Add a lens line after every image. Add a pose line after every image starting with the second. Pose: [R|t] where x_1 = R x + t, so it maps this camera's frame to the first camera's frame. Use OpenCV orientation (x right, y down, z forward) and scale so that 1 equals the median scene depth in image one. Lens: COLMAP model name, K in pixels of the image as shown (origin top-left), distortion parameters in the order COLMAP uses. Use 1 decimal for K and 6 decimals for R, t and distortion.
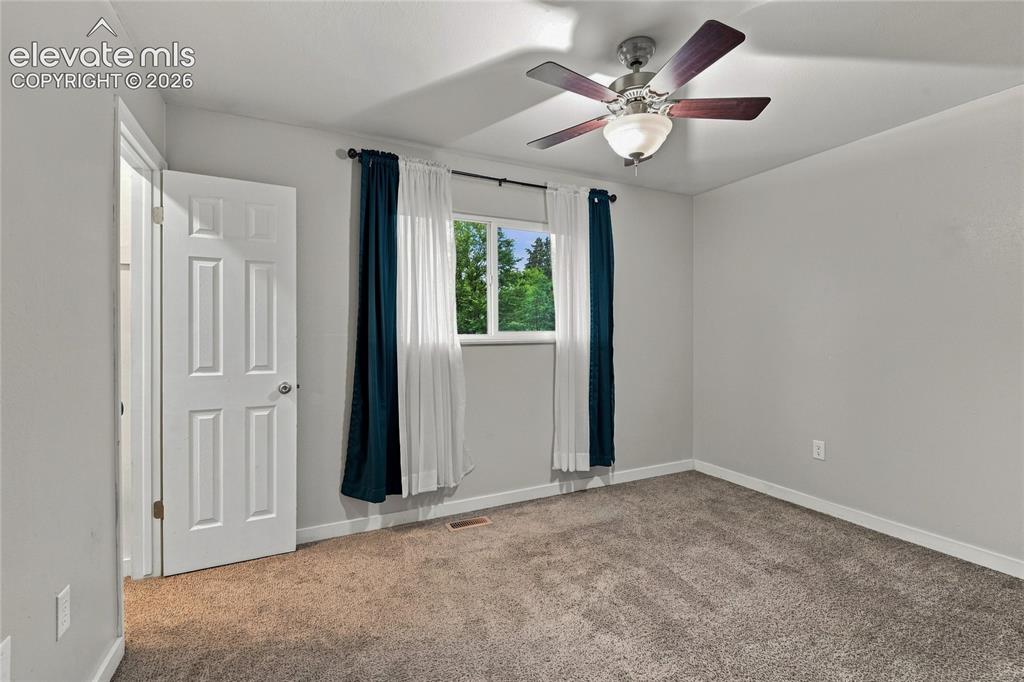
lens RADIAL K [[460.2, 0, 512.2], [0, 460.2, 339.5], [0, 0, 1]] dist [0.032404, -0.013027]
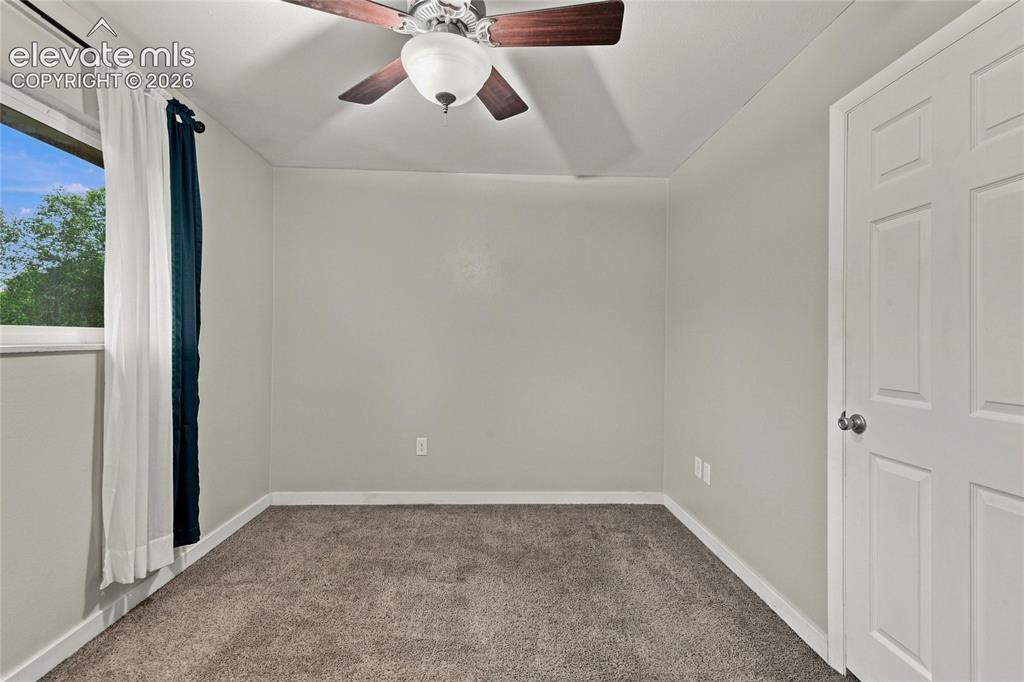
lens RADIAL K [[460.2, 0, 512.2], [0, 460.2, 339.5], [0, 0, 1]] dist [0.032404, -0.013027]
pose [[0.405552, 0.006555, 0.914049, -0.223770], [-0.002900, 0.999978, -0.005885, -0.004332], [-0.914068, -0.000264, 0.405562, 0.364481]]
